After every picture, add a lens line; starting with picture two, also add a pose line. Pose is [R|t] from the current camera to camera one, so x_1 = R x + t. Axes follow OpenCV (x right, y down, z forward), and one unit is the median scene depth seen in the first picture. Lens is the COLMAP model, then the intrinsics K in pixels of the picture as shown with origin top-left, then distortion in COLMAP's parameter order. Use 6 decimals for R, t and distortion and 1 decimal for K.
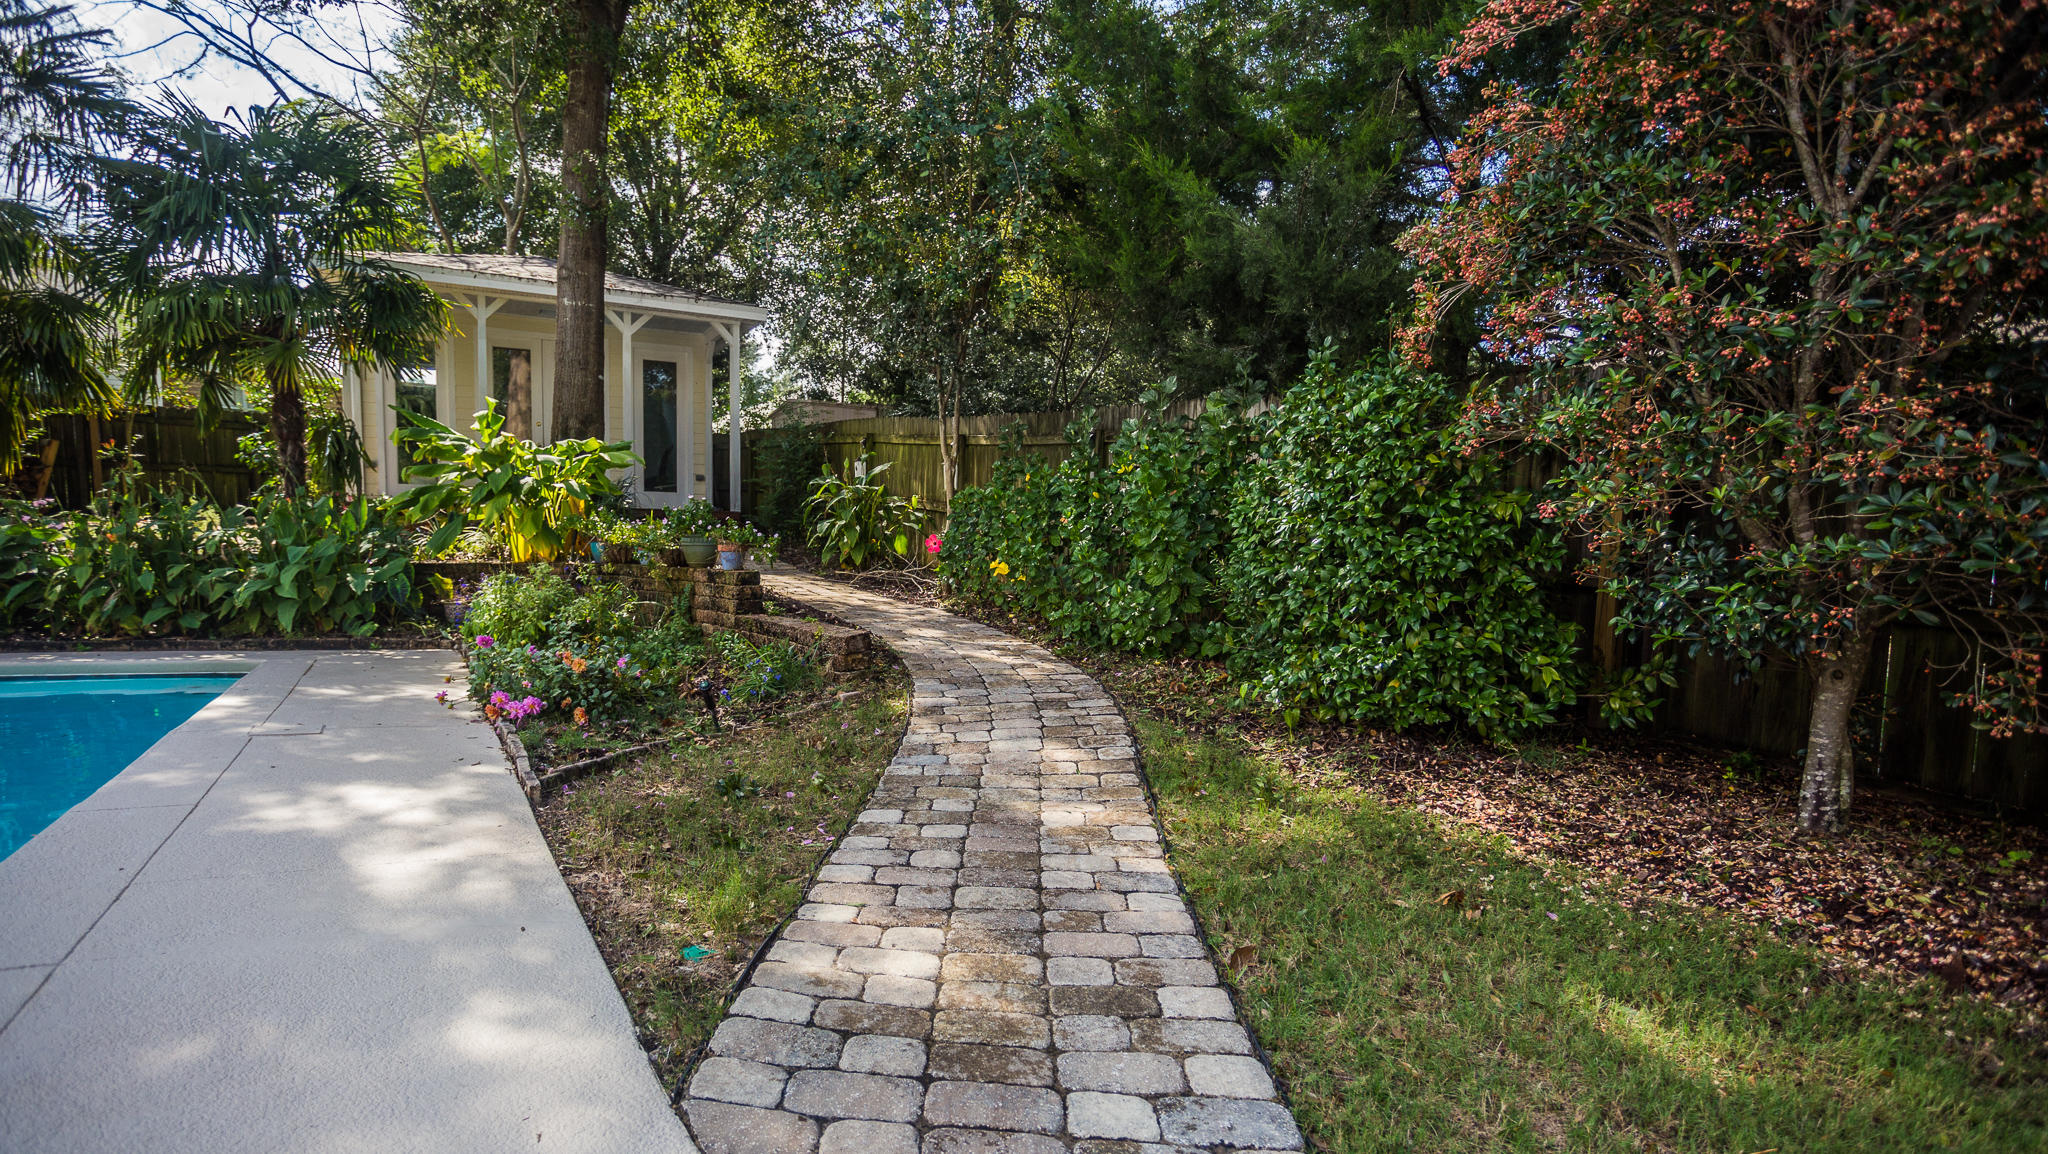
lens RADIAL K [[1111.1, 0, 1020.4], [0, 1111.1, 580.3], [0, 0, 1]] dist [0.001960, 0.001028]
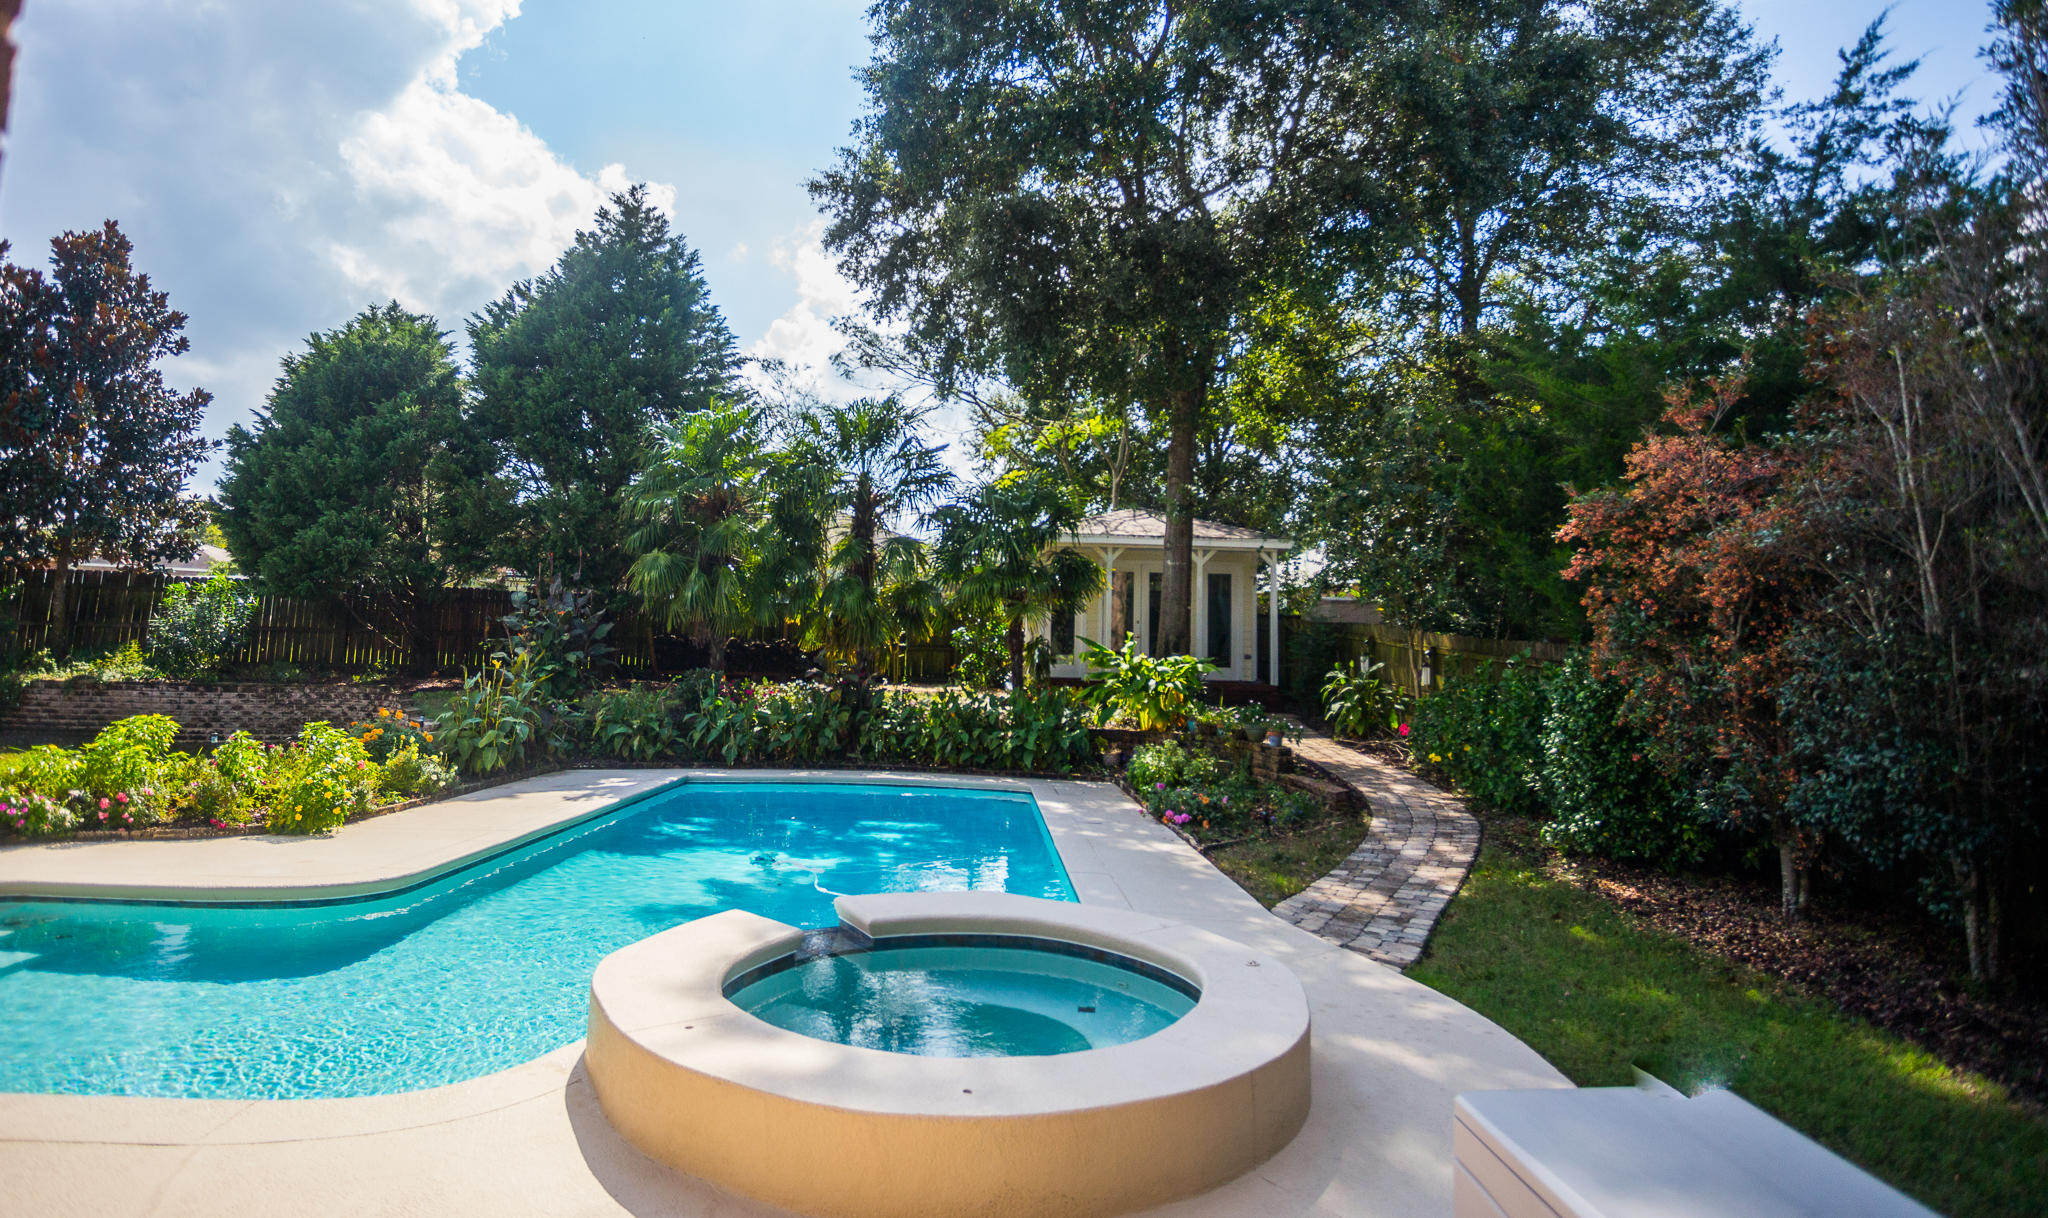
lens RADIAL K [[1058.8, 0, 1024.1], [0, 1058.8, 615.0], [0, 0, 1]] dist [-0.002211, 0.000115]
pose [[0.887568, -0.020503, -0.460220, 0.124253], [-0.022403, 0.995906, -0.087573, -0.048498], [0.460132, 0.088037, 0.883475, -0.520322]]
